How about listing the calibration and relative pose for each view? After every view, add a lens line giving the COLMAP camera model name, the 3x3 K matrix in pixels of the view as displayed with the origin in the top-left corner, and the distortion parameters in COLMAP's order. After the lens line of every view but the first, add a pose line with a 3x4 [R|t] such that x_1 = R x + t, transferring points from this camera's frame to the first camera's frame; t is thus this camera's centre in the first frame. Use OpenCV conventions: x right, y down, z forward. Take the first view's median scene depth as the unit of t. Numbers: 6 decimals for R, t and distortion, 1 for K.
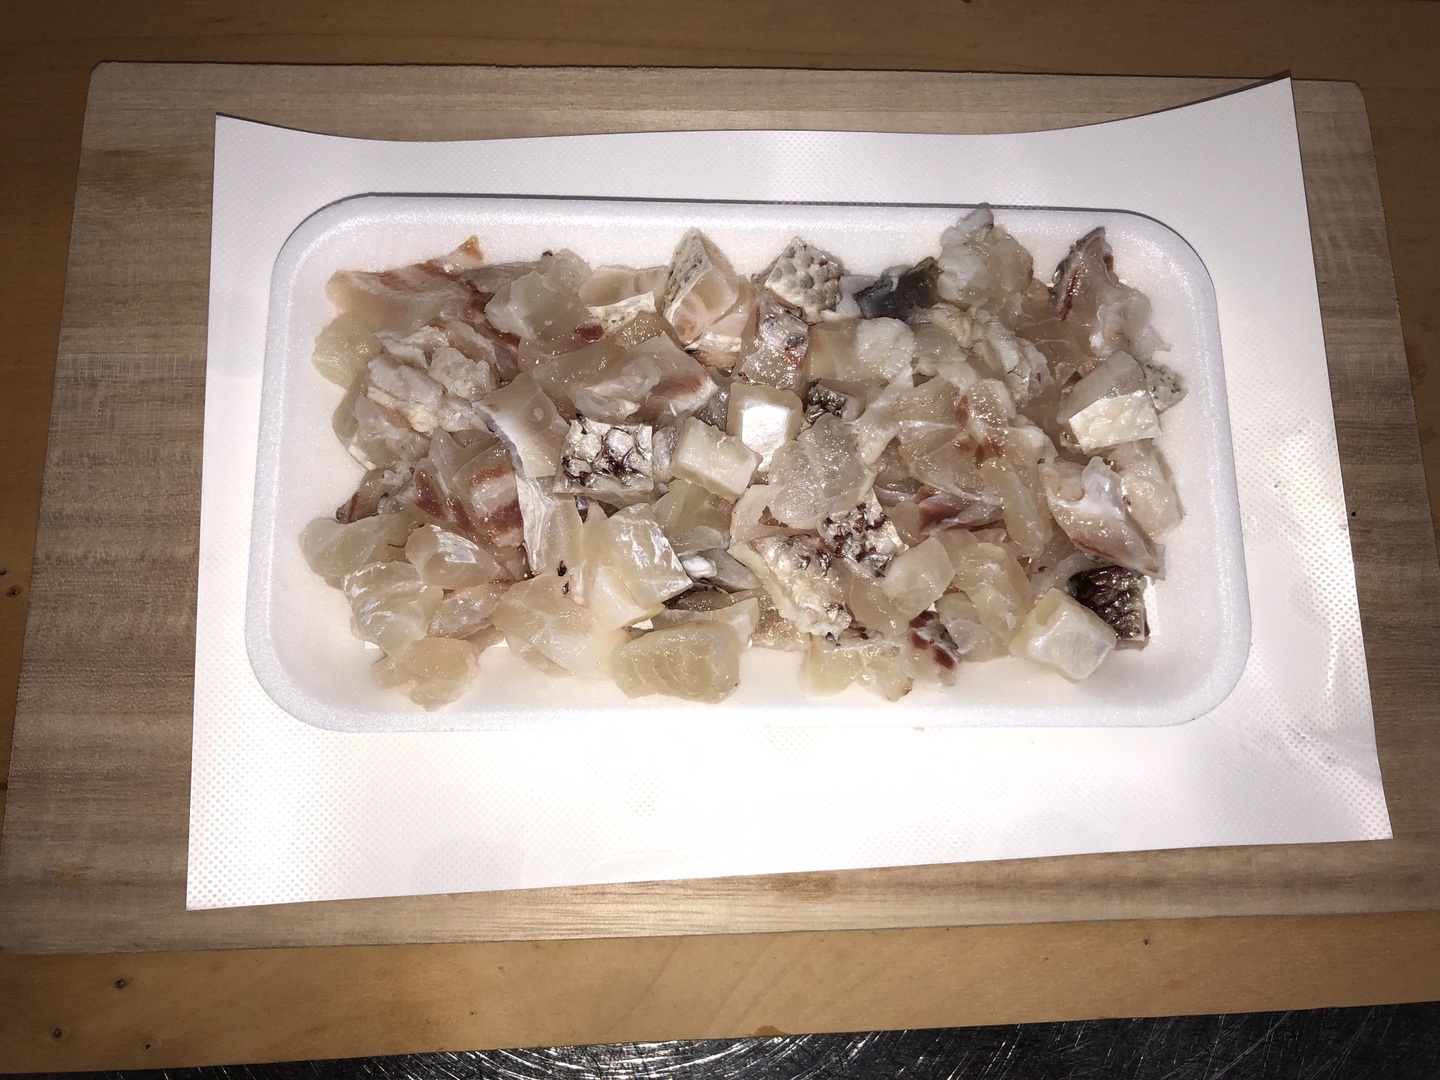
lens RADIAL K [[1197.0, 0, 720.0], [0, 1197.0, 540.0], [0, 0, 1]] dist [-0.005708, 0.001622]
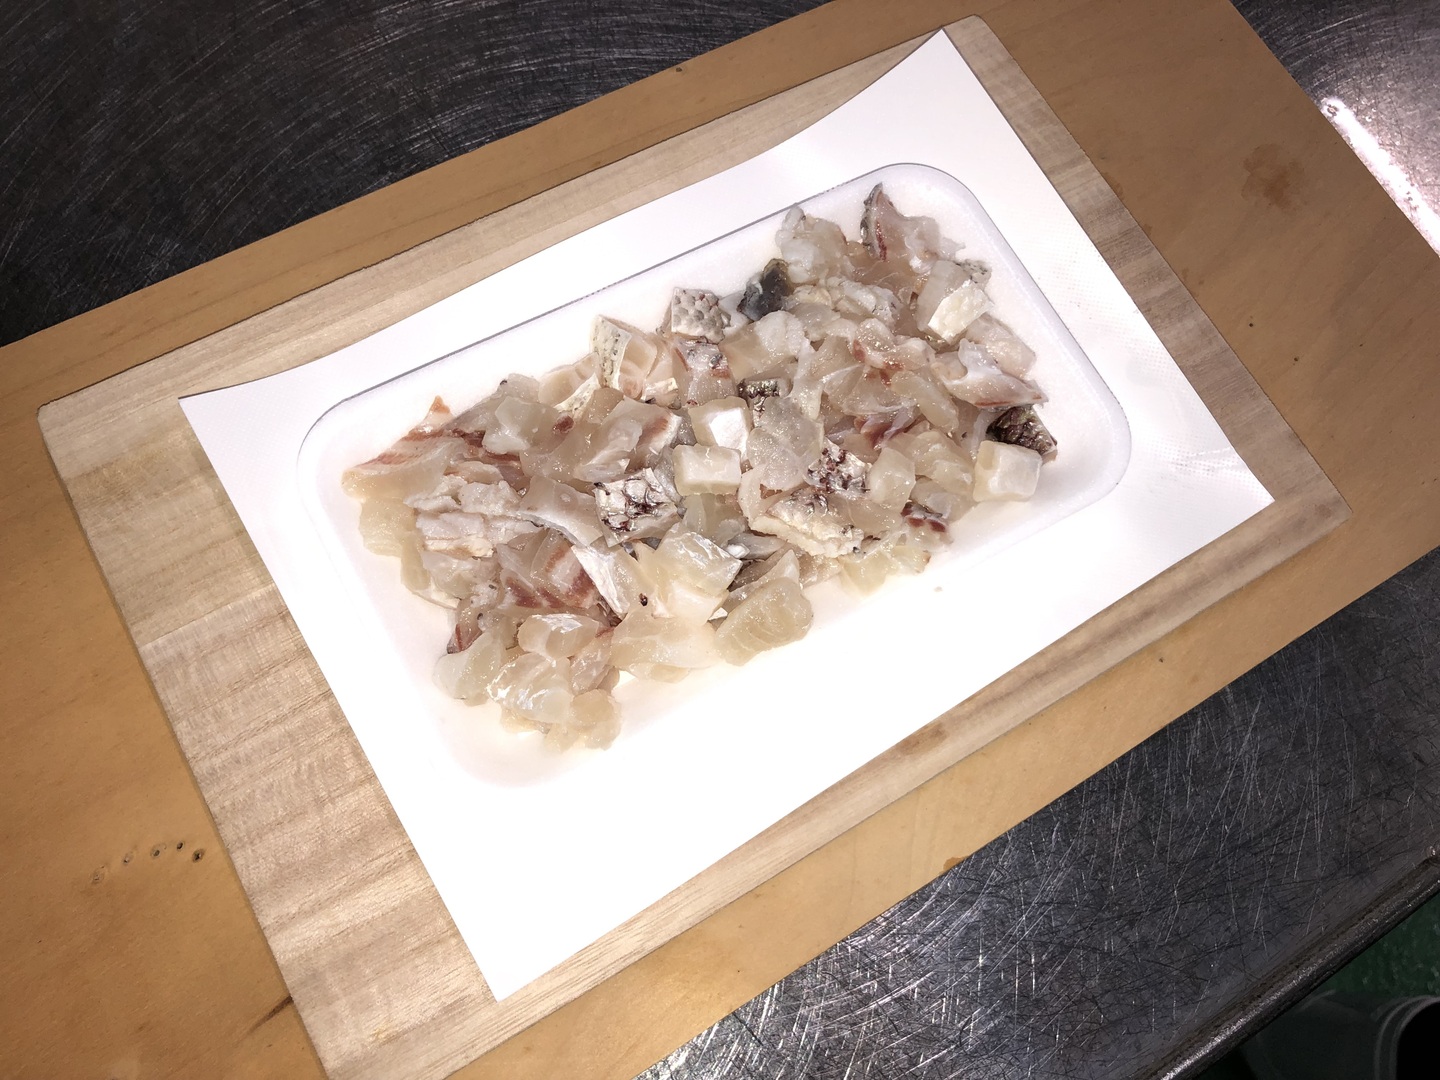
lens RADIAL K [[1197.0, 0, 720.0], [0, 1197.0, 540.0], [0, 0, 1]] dist [-0.005708, 0.001622]
pose [[0.874151, -0.448372, 0.186608, -0.256698], [0.458767, 0.888441, -0.014358, 0.022381], [-0.159353, 0.098160, 0.982329, -0.219902]]
